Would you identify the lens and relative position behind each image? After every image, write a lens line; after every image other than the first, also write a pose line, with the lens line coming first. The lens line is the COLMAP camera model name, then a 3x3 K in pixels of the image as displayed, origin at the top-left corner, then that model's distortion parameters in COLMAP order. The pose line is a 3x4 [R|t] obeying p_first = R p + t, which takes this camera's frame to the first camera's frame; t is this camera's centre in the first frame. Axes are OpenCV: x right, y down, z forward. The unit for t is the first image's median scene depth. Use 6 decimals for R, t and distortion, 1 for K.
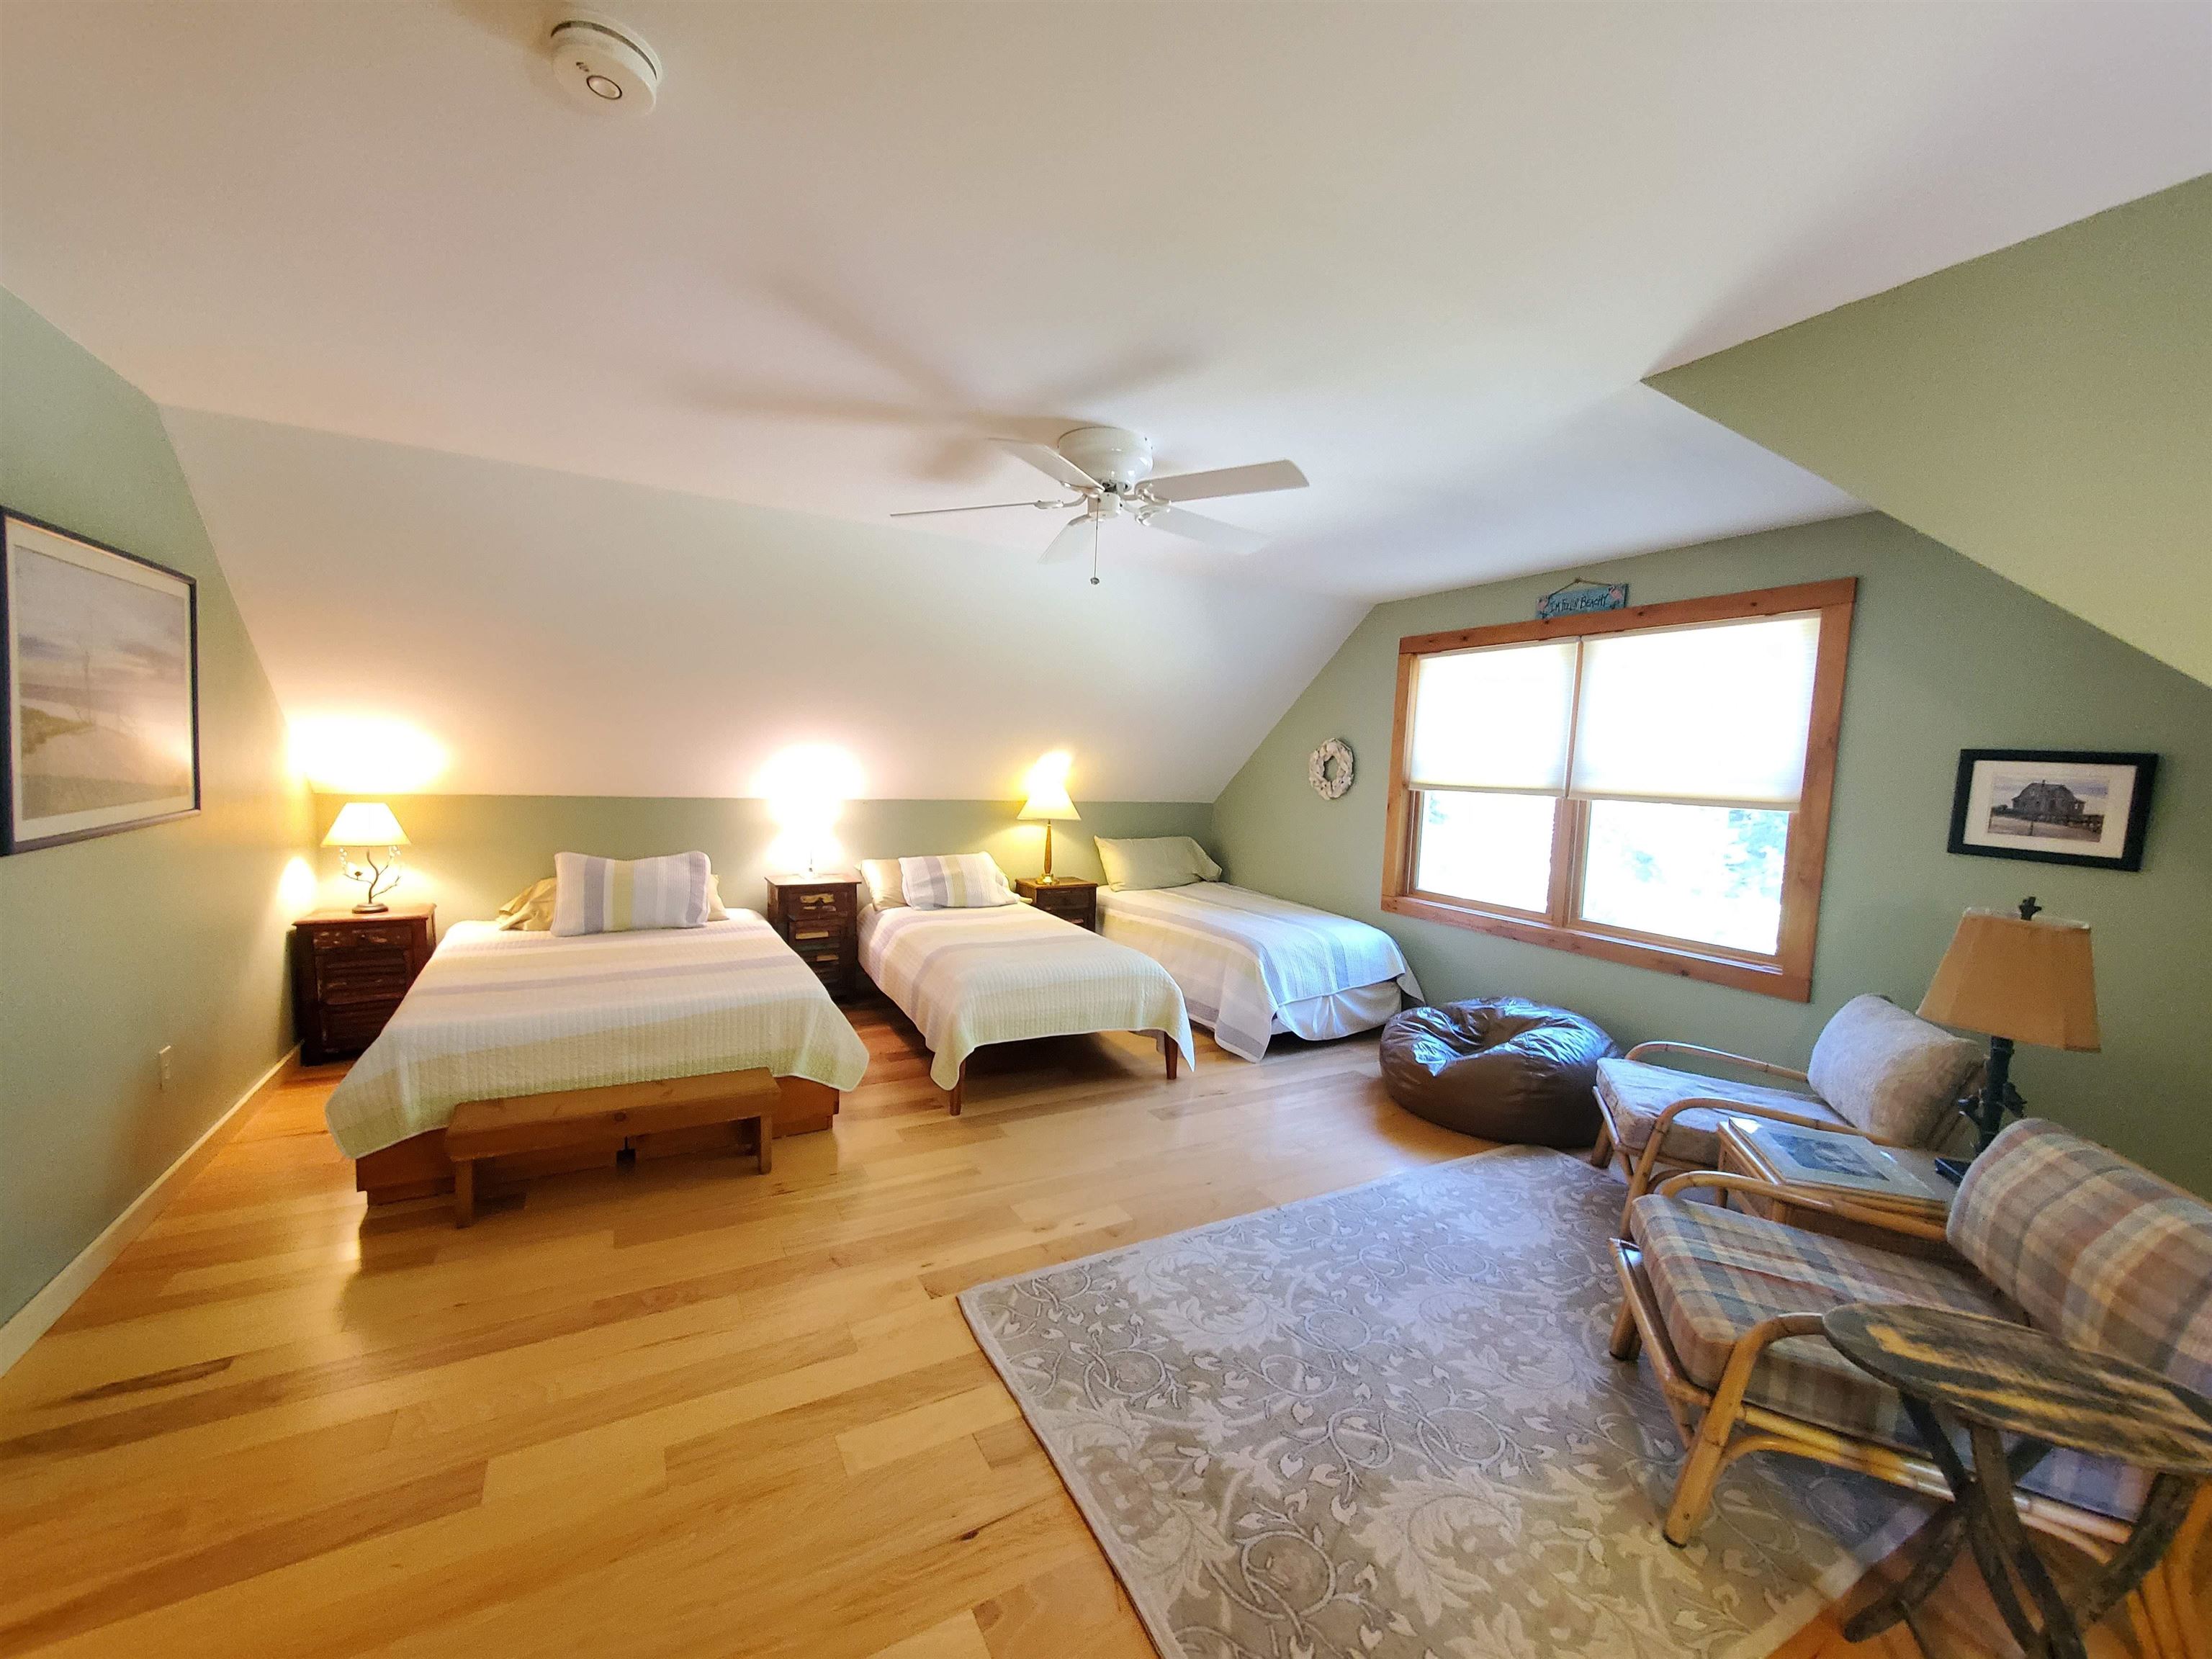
lens RADIAL K [[870.6, 0, 1104.8], [0, 870.6, 842.0], [0, 0, 1]] dist [0.001629, -0.002542]
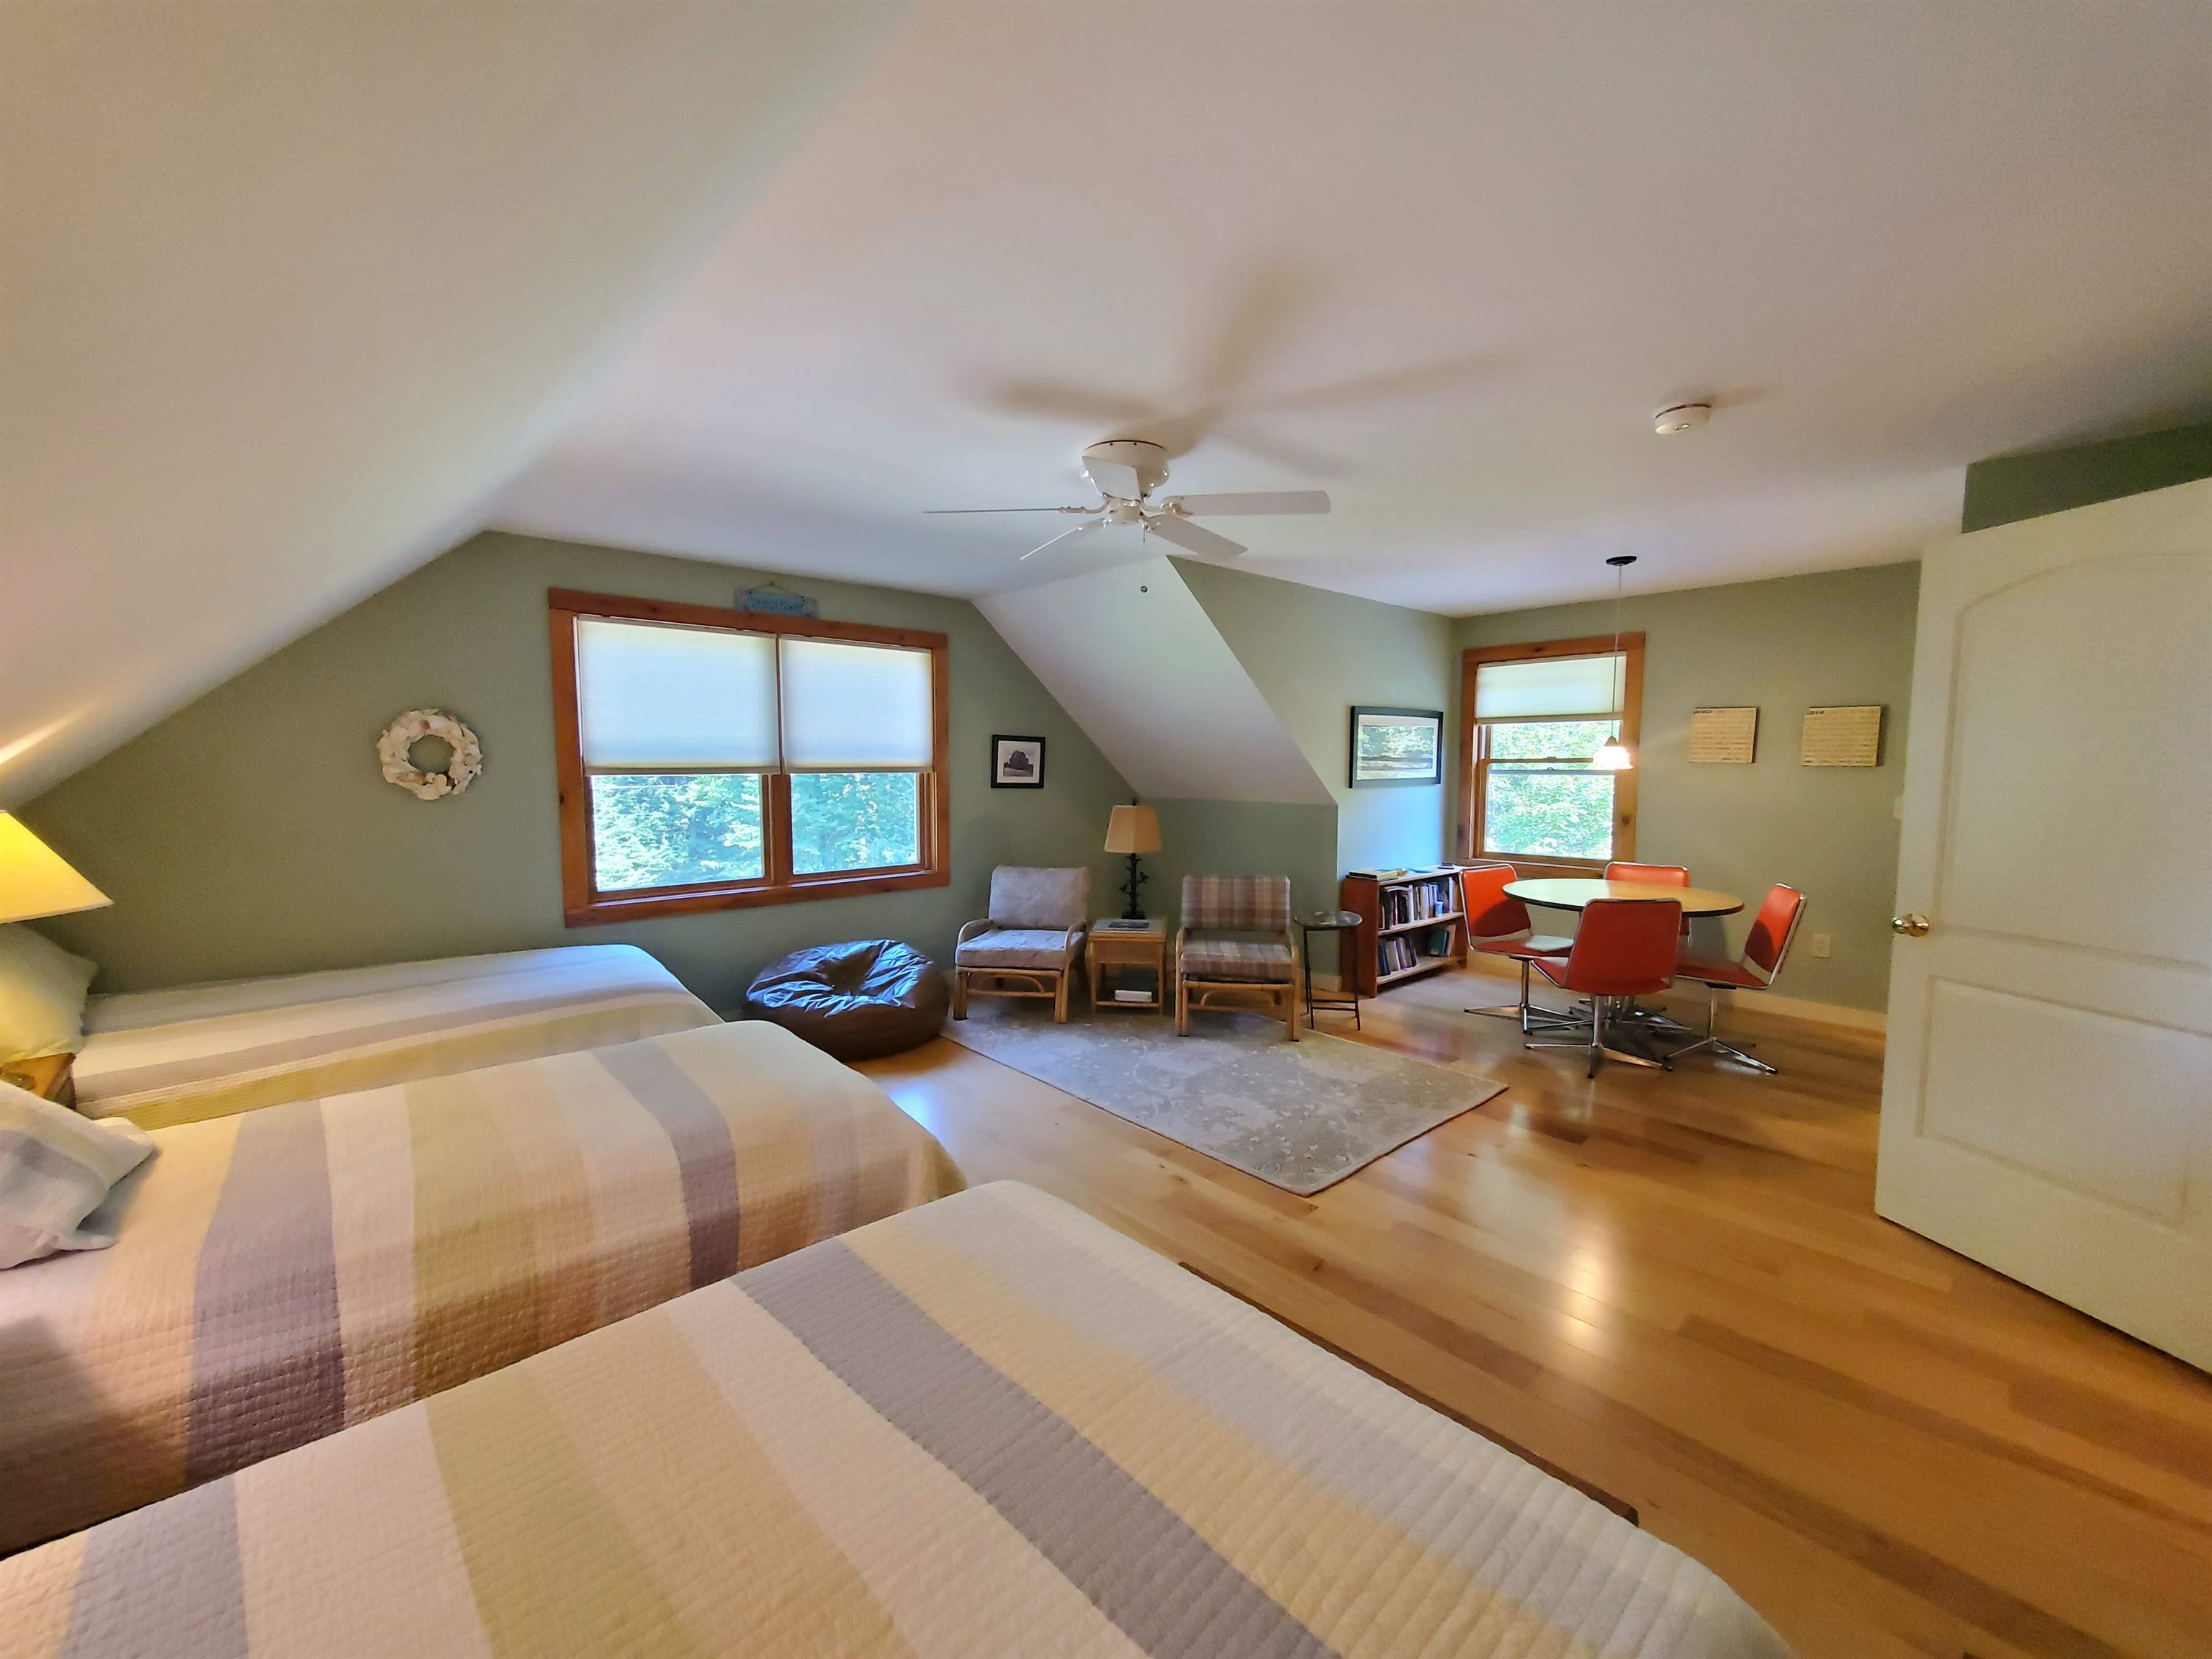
lens RADIAL K [[870.6, 0, 1105.5], [0, 870.6, 832.5], [0, 0, 1]] dist [0.001629, -0.002542]
pose [[-0.224694, -0.117793, 0.967283, -0.944467], [0.079955, 0.987091, 0.138779, -0.133958], [-0.971144, 0.108522, -0.212375, 1.134965]]
